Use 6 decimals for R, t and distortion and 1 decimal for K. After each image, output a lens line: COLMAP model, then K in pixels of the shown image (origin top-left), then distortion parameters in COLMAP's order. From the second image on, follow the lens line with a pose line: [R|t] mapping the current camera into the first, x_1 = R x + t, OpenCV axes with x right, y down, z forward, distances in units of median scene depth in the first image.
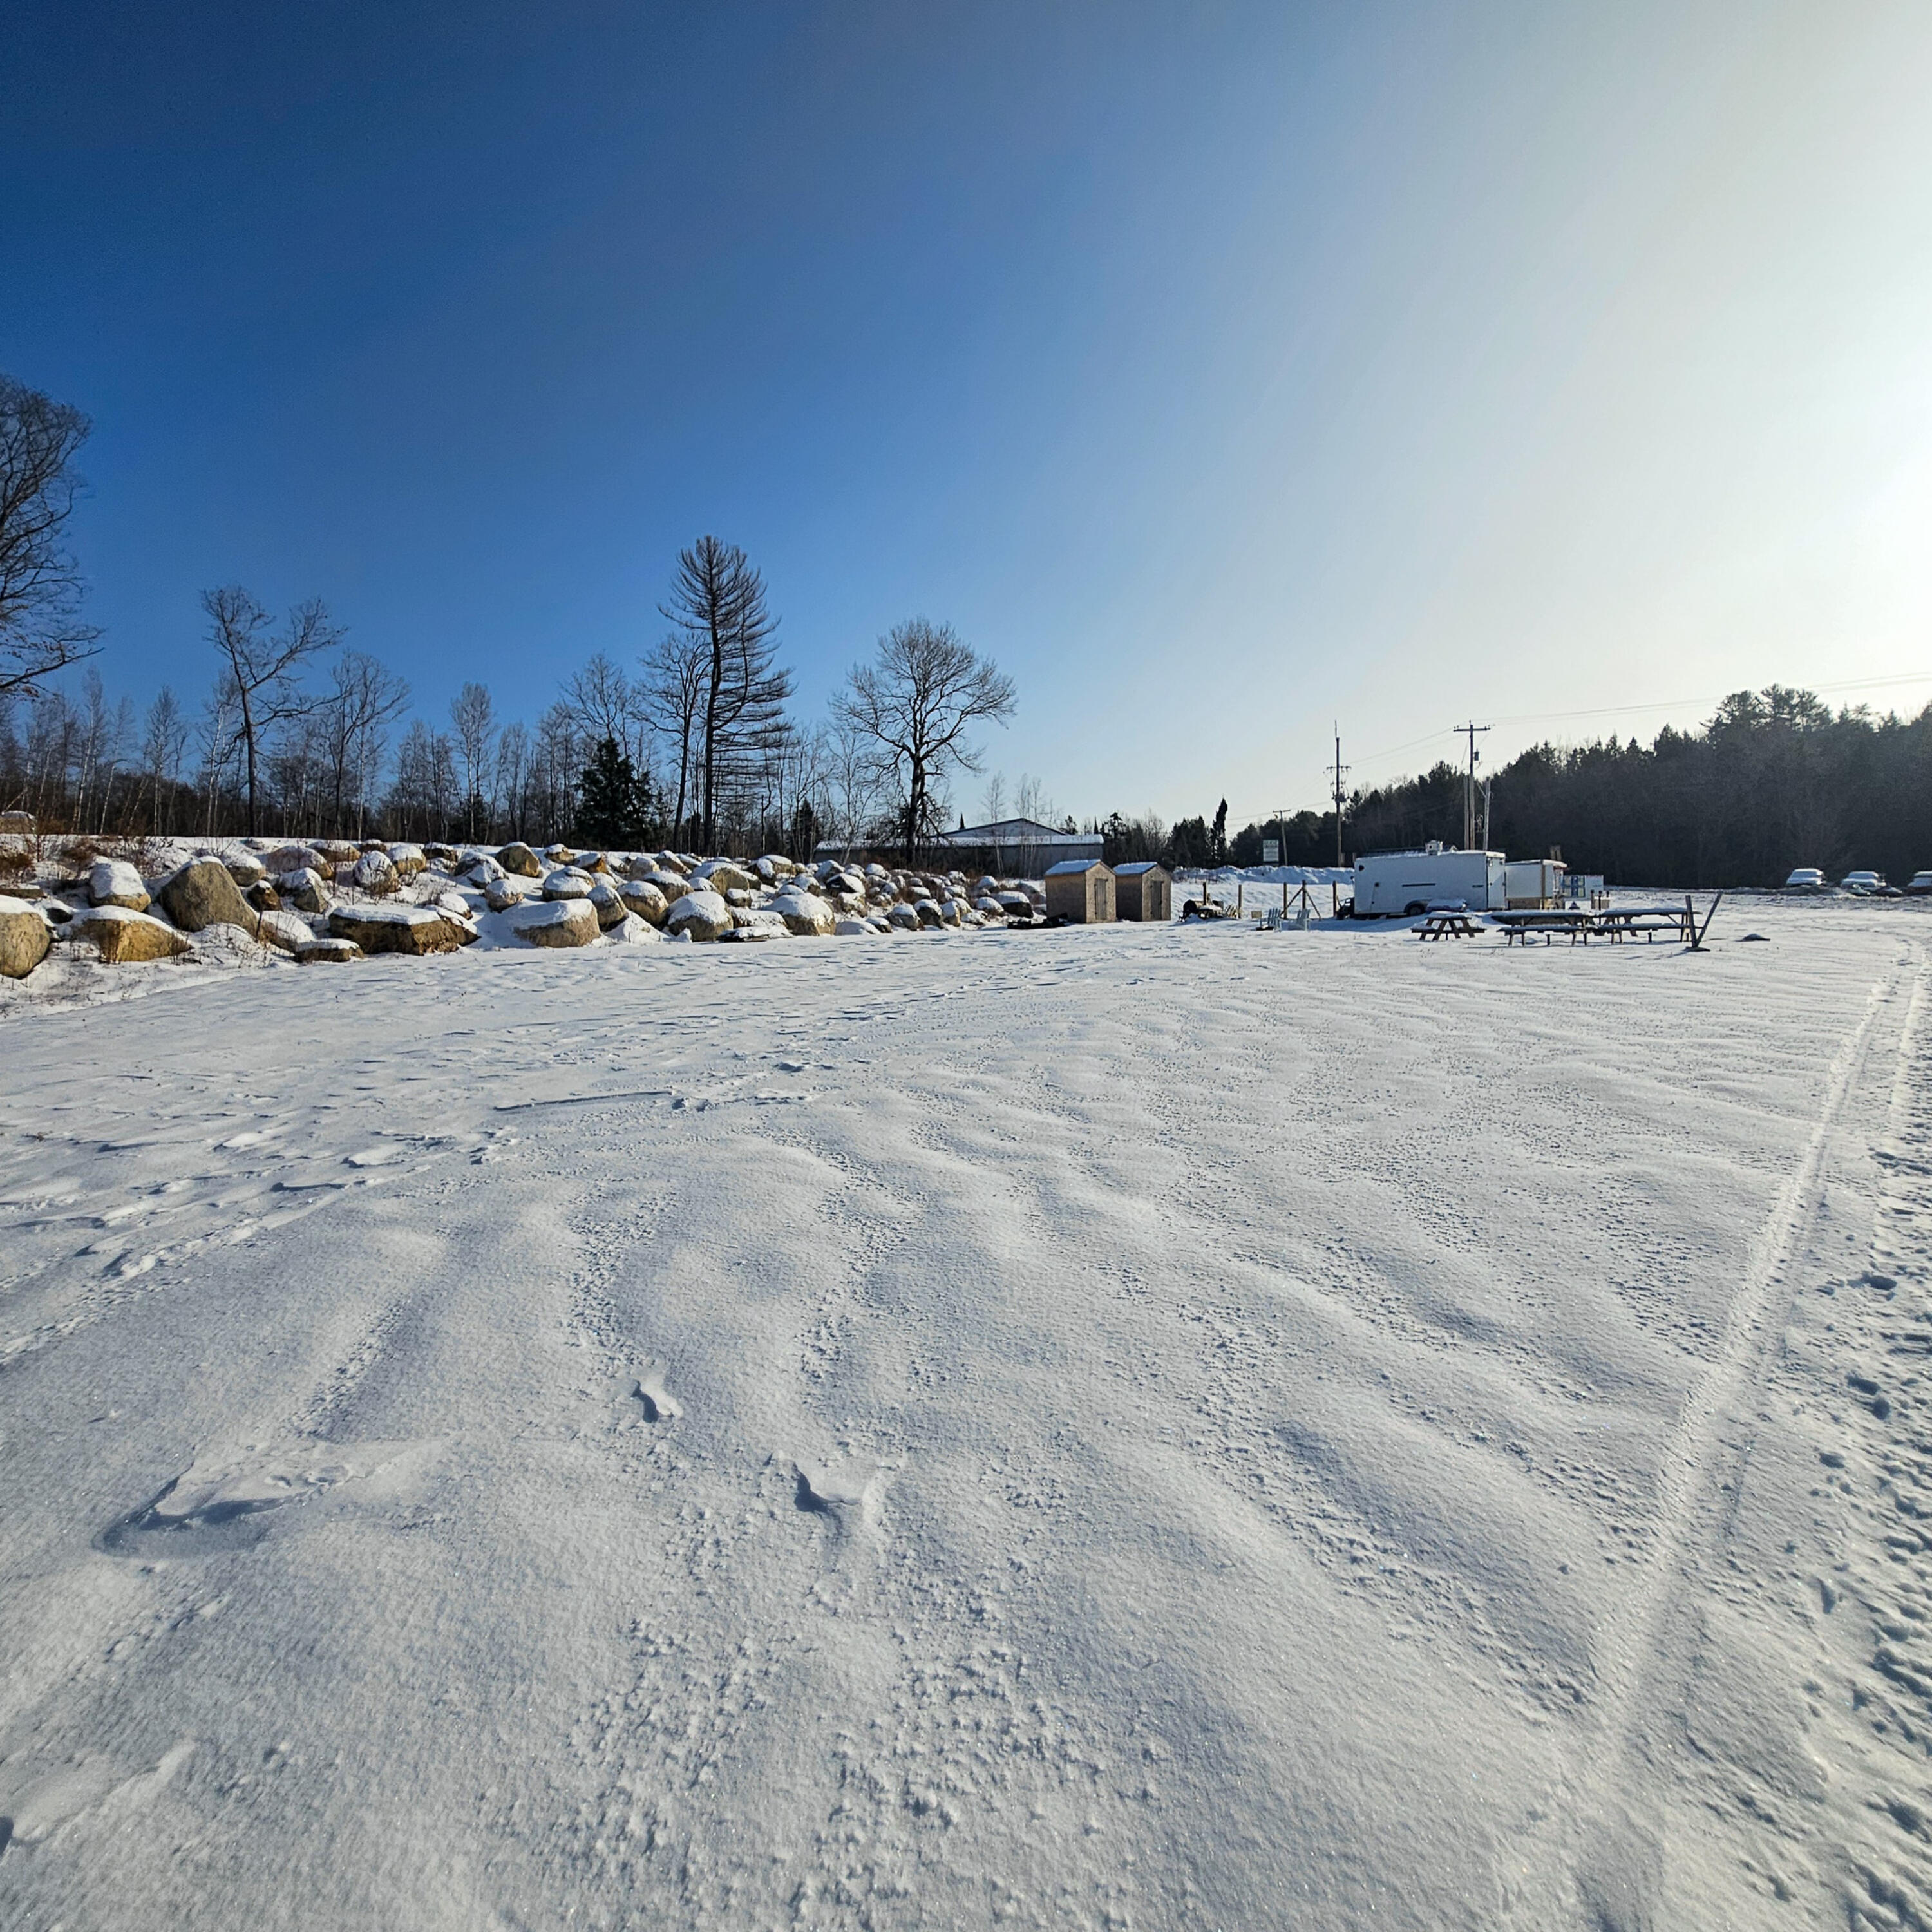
lens RADIAL K [[1073.5, 0, 960.3], [0, 1073.5, 967.5], [0, 0, 1]] dist [-0.001404, 0.000175]
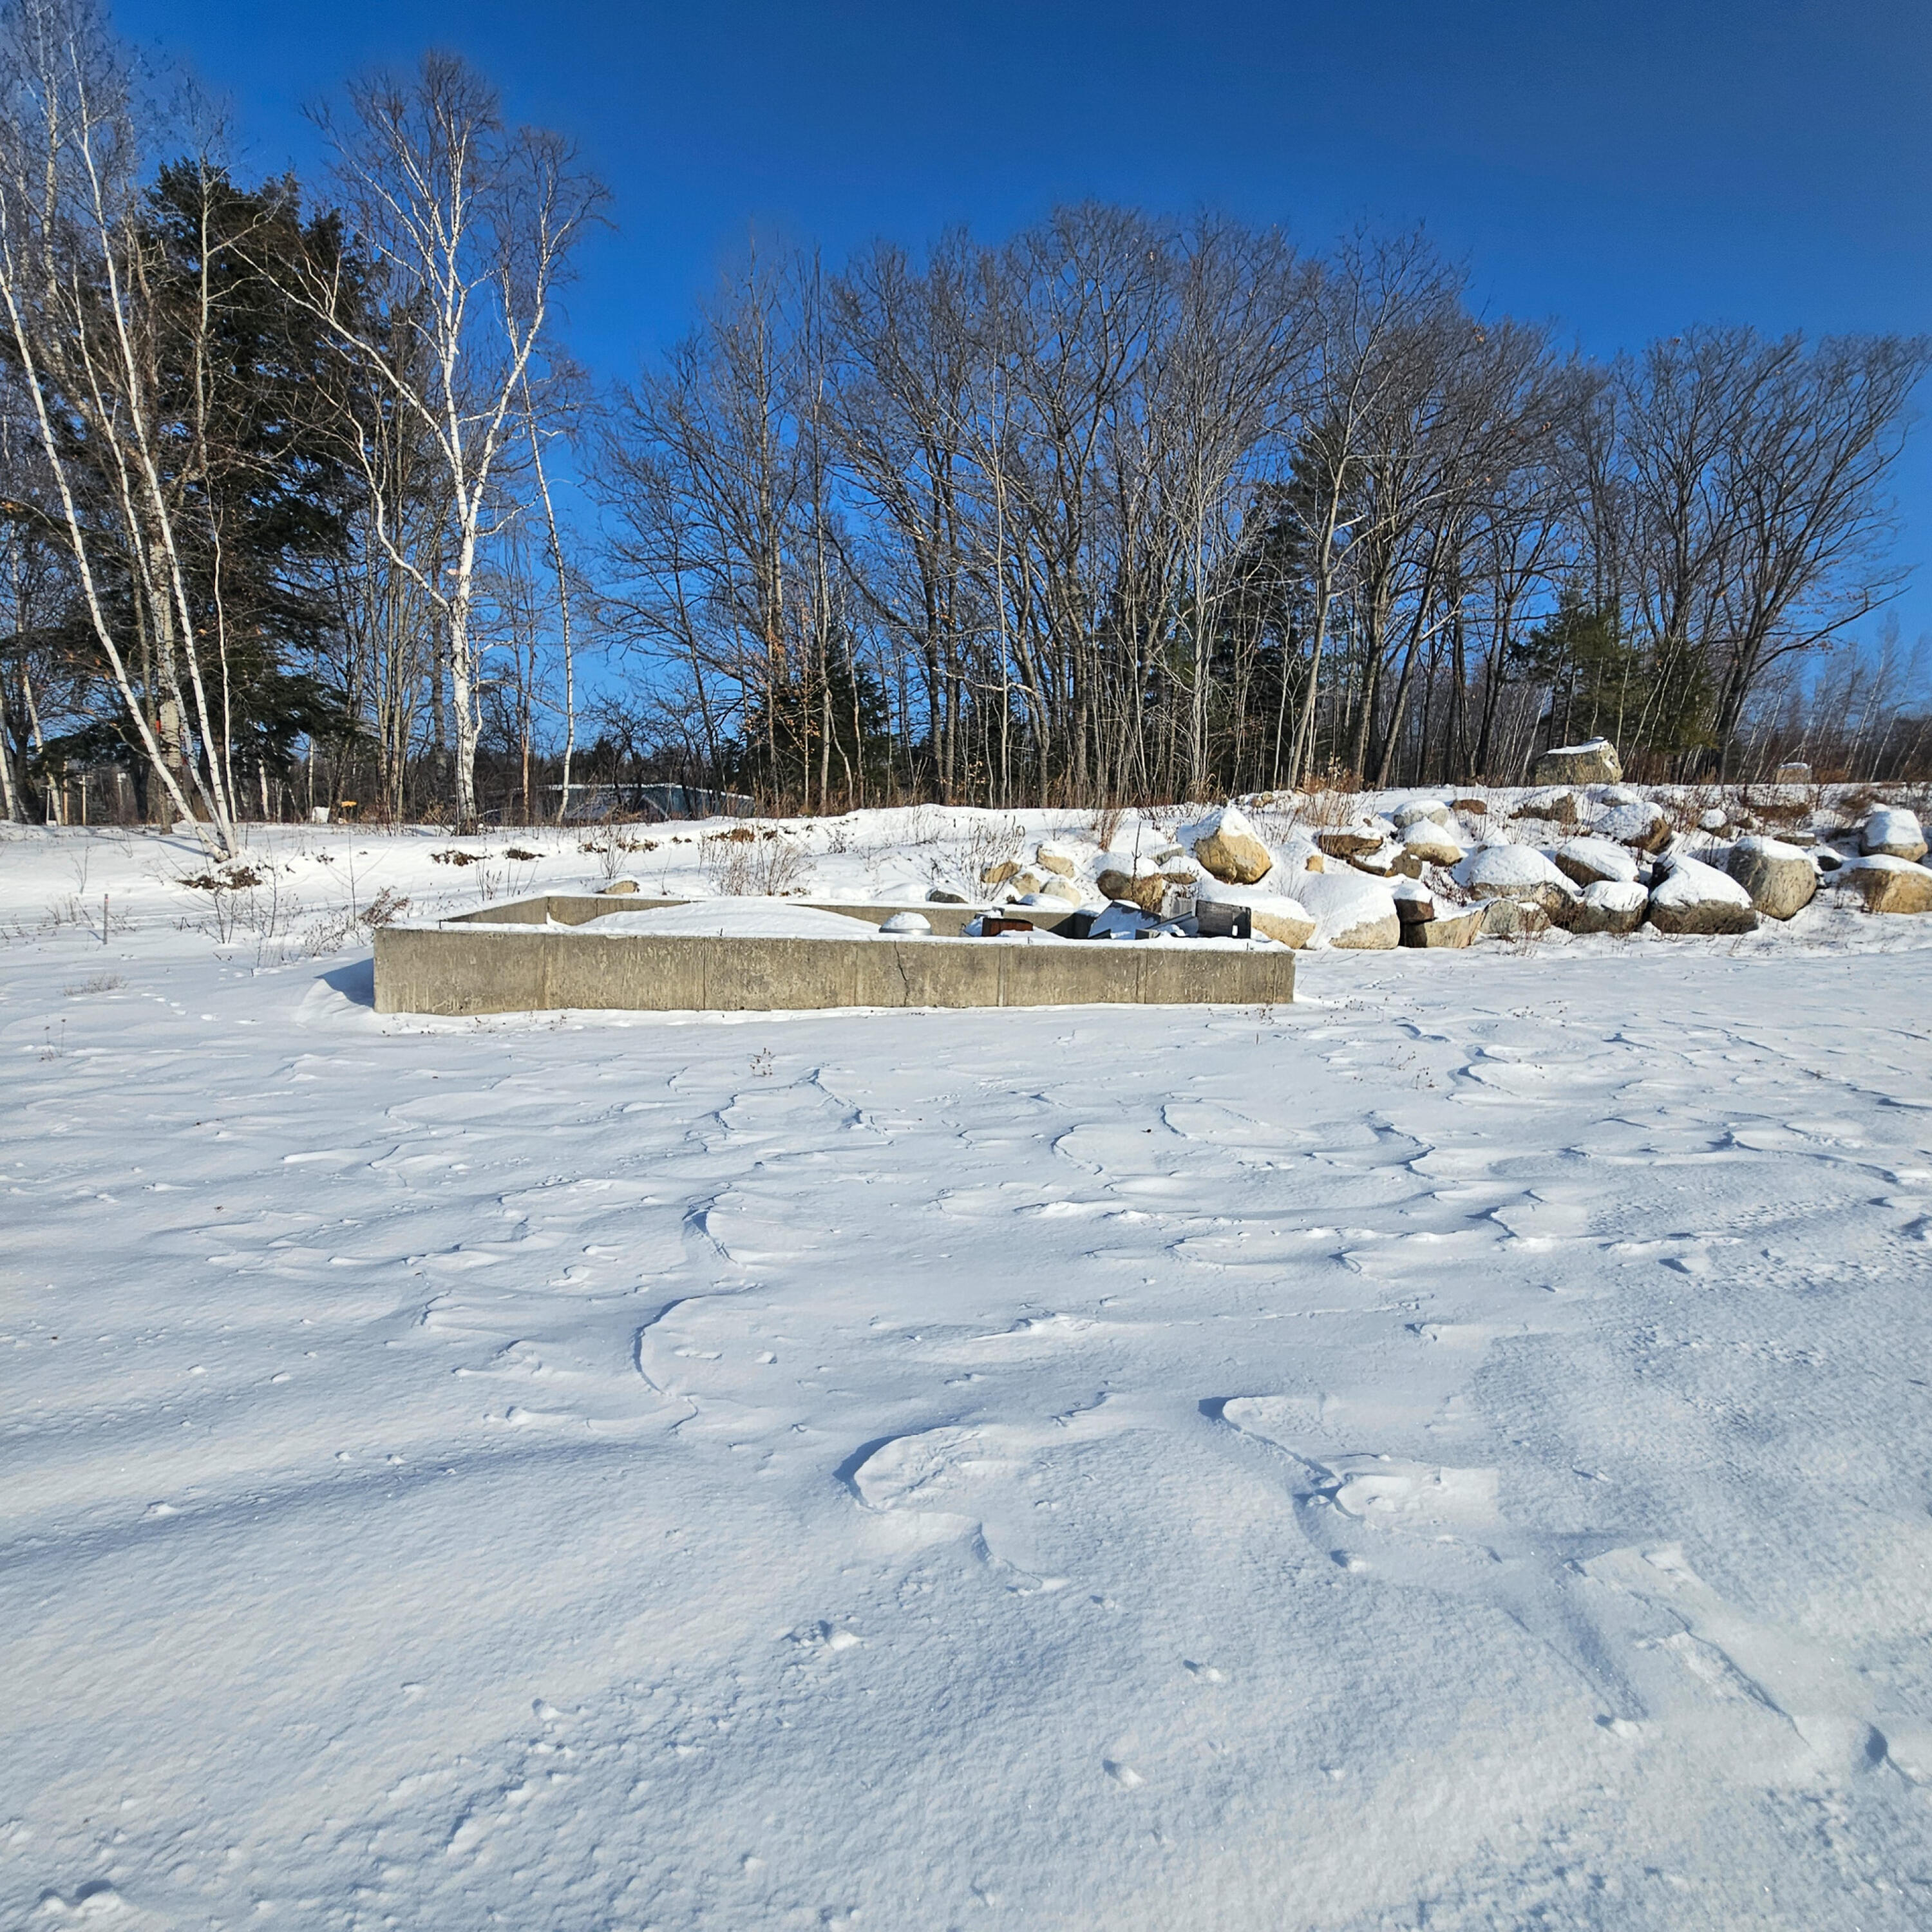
lens RADIAL K [[1047.8, 0, 962.4], [0, 1047.8, 966.9], [0, 0, 1]] dist [0.002004, -0.001328]
pose [[0.196237, 0.130631, -0.971816, -0.005893], [-0.082199, 0.989789, 0.116449, 0.000468], [0.977105, 0.057031, 0.204971, -0.004075]]
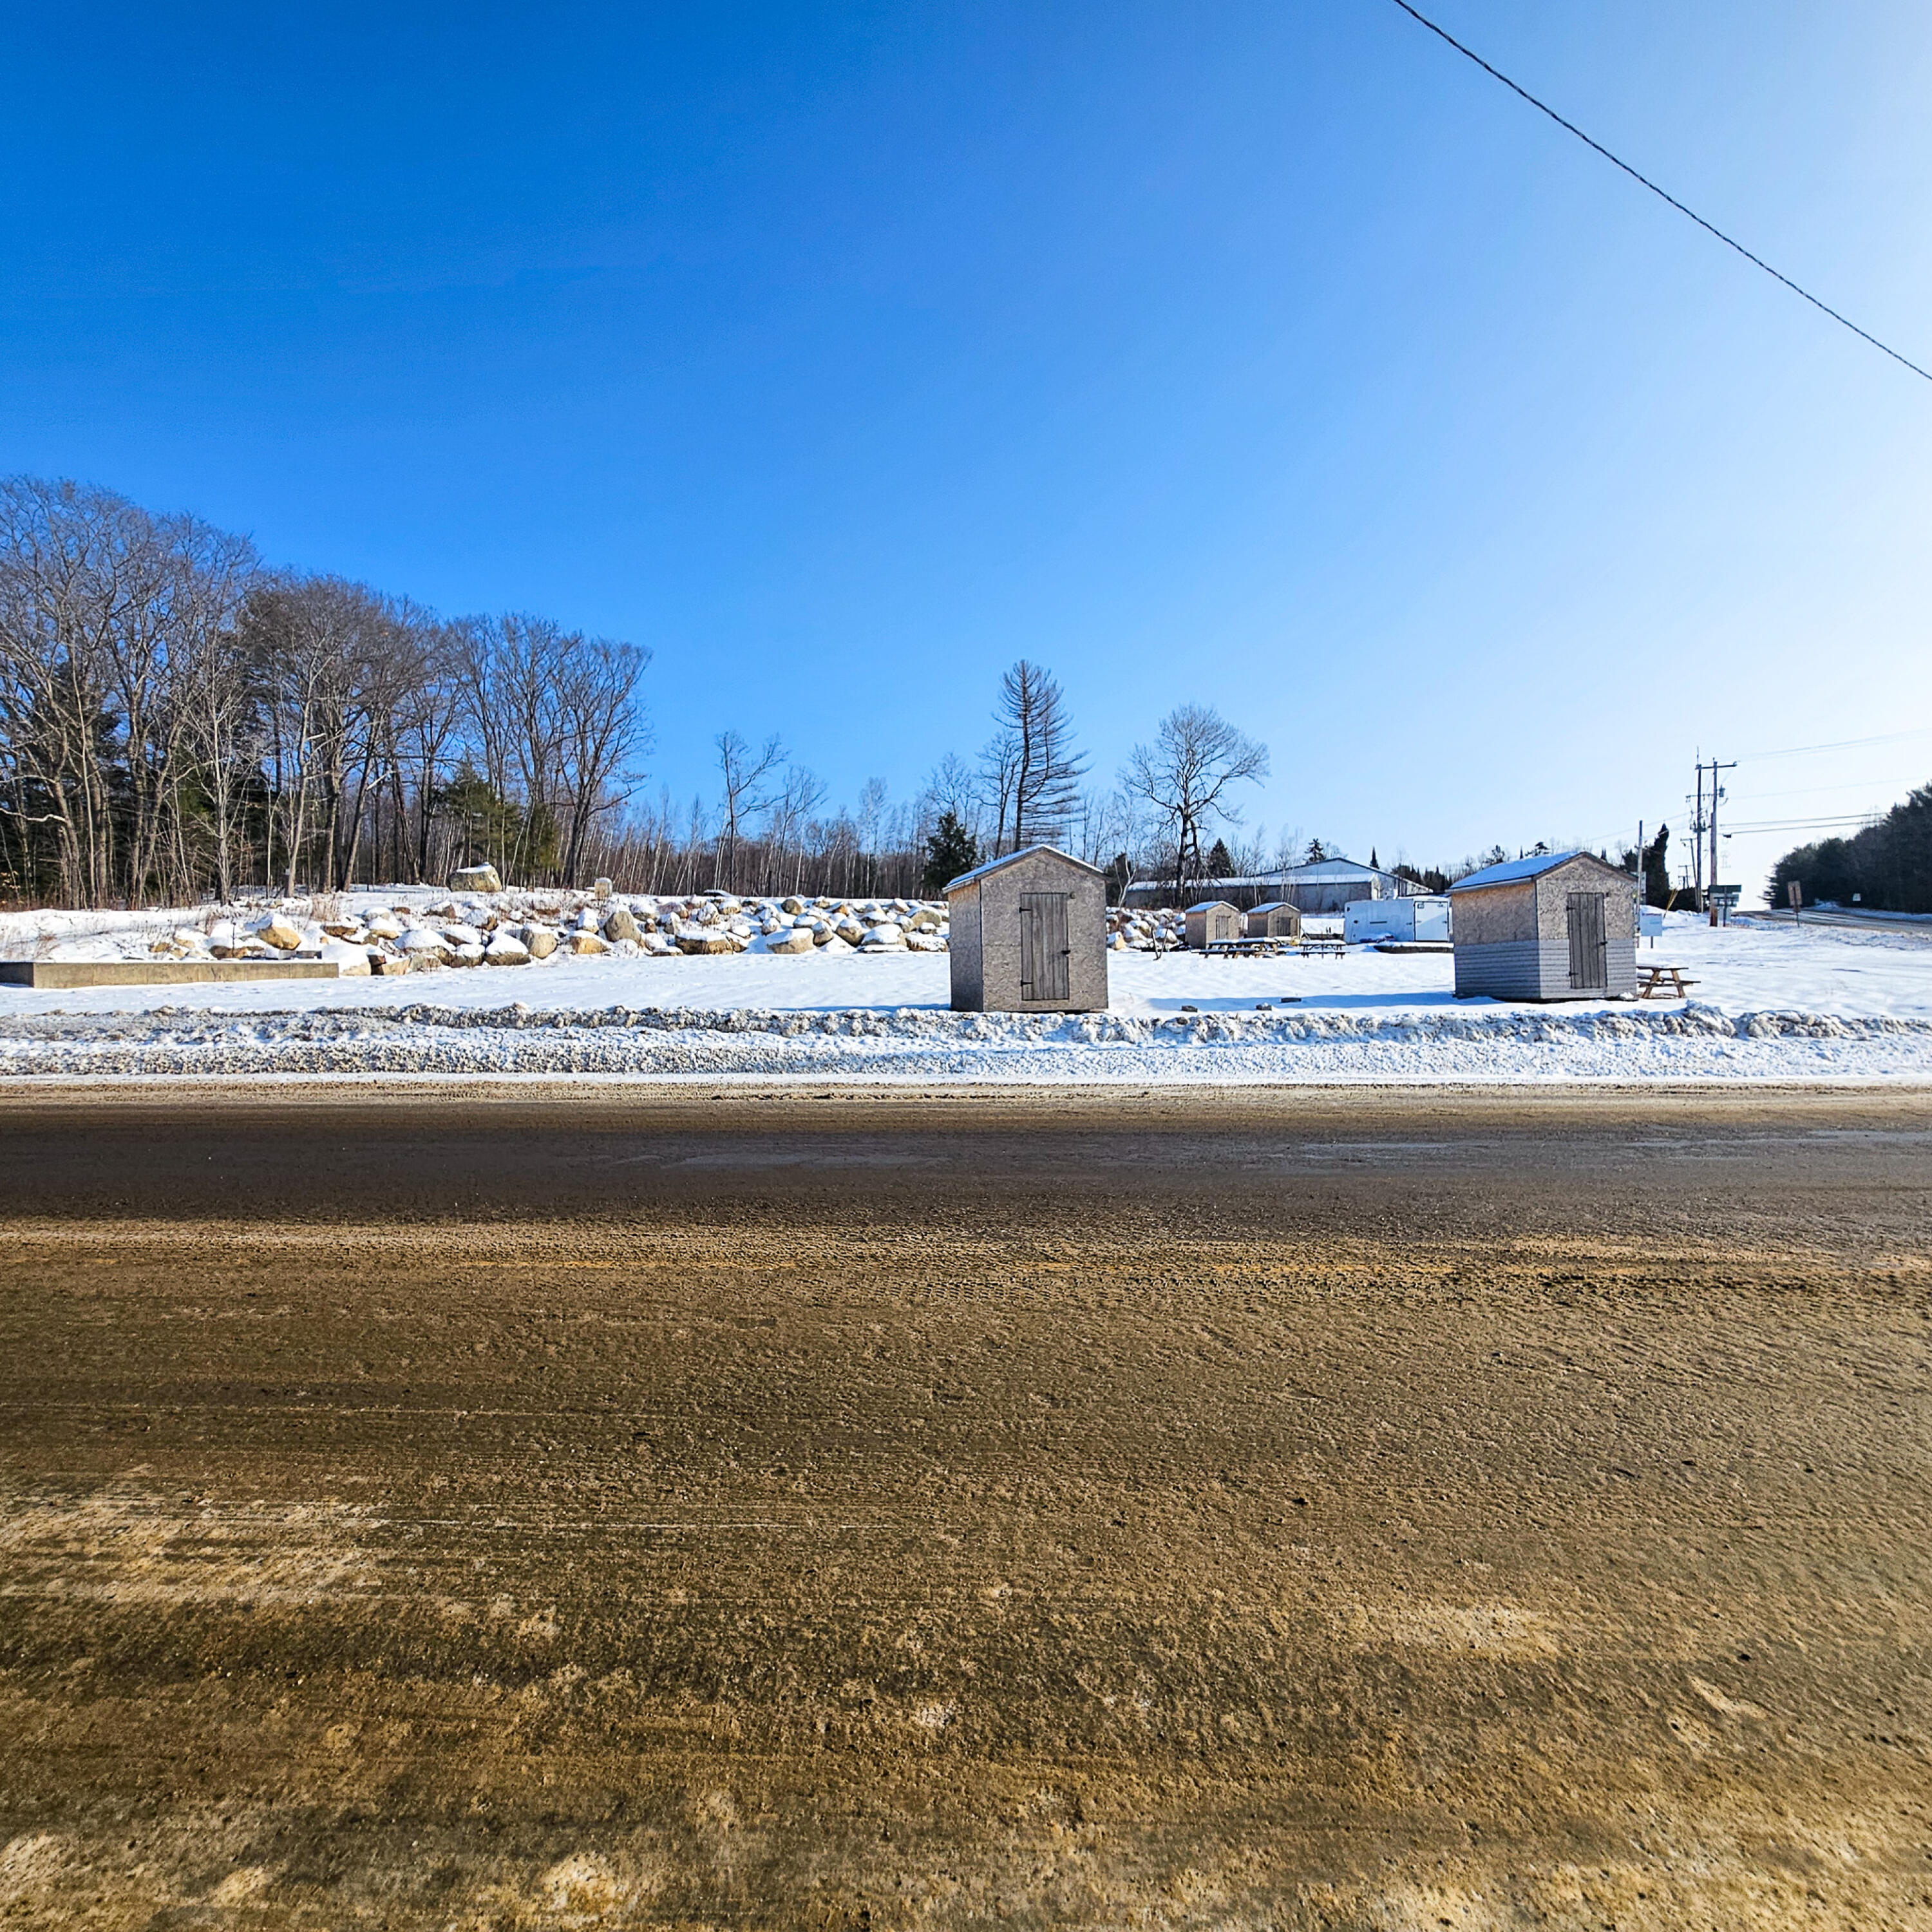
lens RADIAL K [[1065.7, 0, 964.5], [0, 1065.7, 970.5], [0, 0, 1]] dist [0.001502, -0.002049]
pose [[0.892968, 0.024623, -0.449445, 0.410960], [-0.035305, 0.999258, -0.015400, 0.014766], [0.448733, 0.029619, 0.893175, -0.286011]]
